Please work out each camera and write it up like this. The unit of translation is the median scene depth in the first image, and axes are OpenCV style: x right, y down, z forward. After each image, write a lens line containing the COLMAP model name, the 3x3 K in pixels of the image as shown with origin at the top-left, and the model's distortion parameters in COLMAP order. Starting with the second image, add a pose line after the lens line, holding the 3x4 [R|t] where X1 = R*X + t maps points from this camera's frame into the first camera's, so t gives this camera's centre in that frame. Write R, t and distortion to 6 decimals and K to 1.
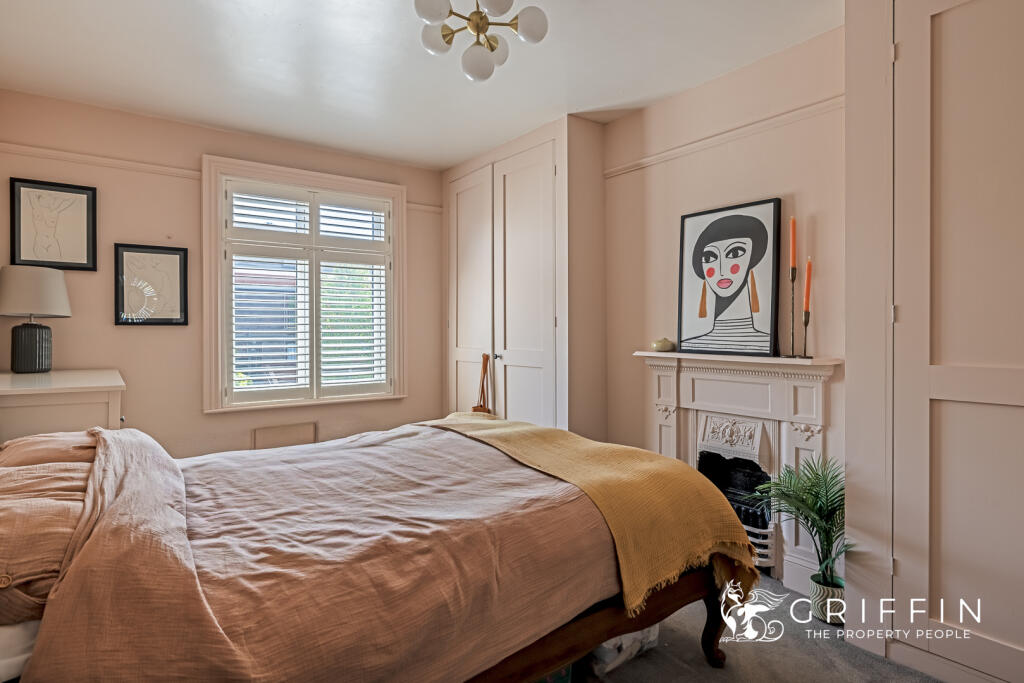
lens RADIAL K [[566.3, 0, 512.0], [0, 566.3, 336.1], [0, 0, 1]] dist [-0.000517, 0.000162]
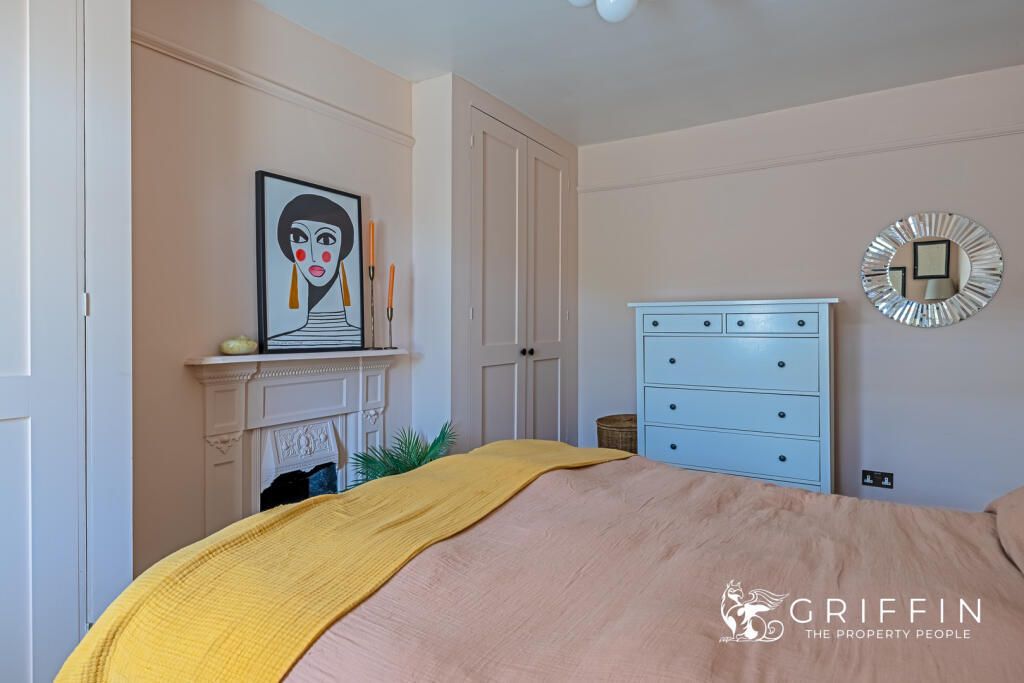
lens RADIAL K [[566.3, 0, 511.9], [0, 566.3, 334.9], [0, 0, 1]] dist [-0.000517, 0.000162]
pose [[-0.348417, -0.011863, 0.937265, -0.557103], [0.013399, 0.999755, 0.017635, -0.005141], [-0.937244, 0.018702, -0.348173, 1.027042]]
